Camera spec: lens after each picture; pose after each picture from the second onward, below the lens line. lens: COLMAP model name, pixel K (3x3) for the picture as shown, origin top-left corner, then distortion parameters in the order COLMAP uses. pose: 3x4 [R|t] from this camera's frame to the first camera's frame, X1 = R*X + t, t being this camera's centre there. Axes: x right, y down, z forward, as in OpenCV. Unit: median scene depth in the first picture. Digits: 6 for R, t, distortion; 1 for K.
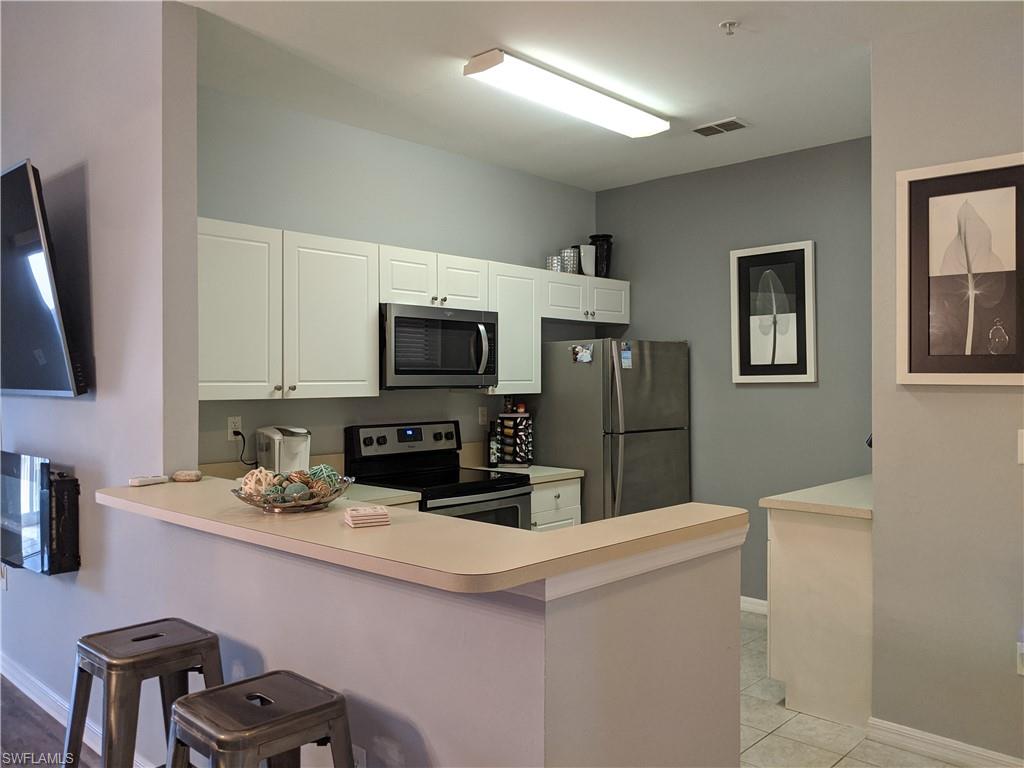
lens RADIAL K [[823.1, 0, 518.5], [0, 823.1, 379.4], [0, 0, 1]] dist [0.081982, -0.146294]
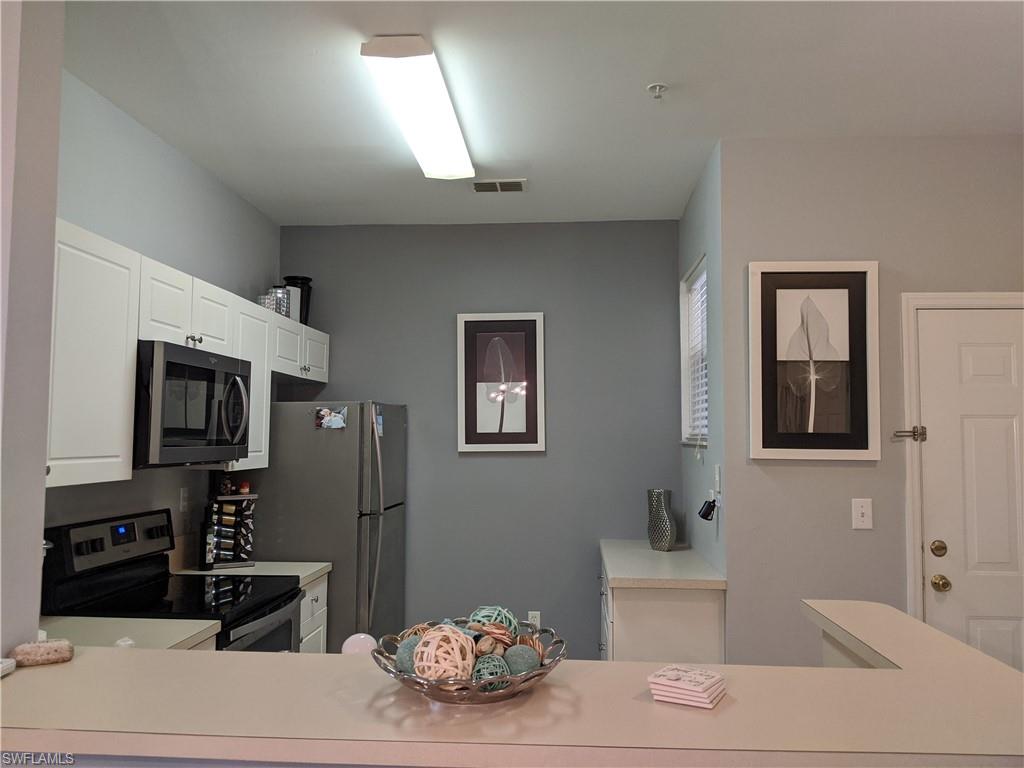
lens RADIAL K [[823.1, 0, 517.0], [0, 823.1, 374.3], [0, 0, 1]] dist [0.081982, -0.146294]
pose [[0.777147, 0.054660, 0.626941, -0.301962], [-0.005807, 0.996801, -0.079708, -0.010390], [-0.629292, 0.058304, 0.774979, 0.243566]]
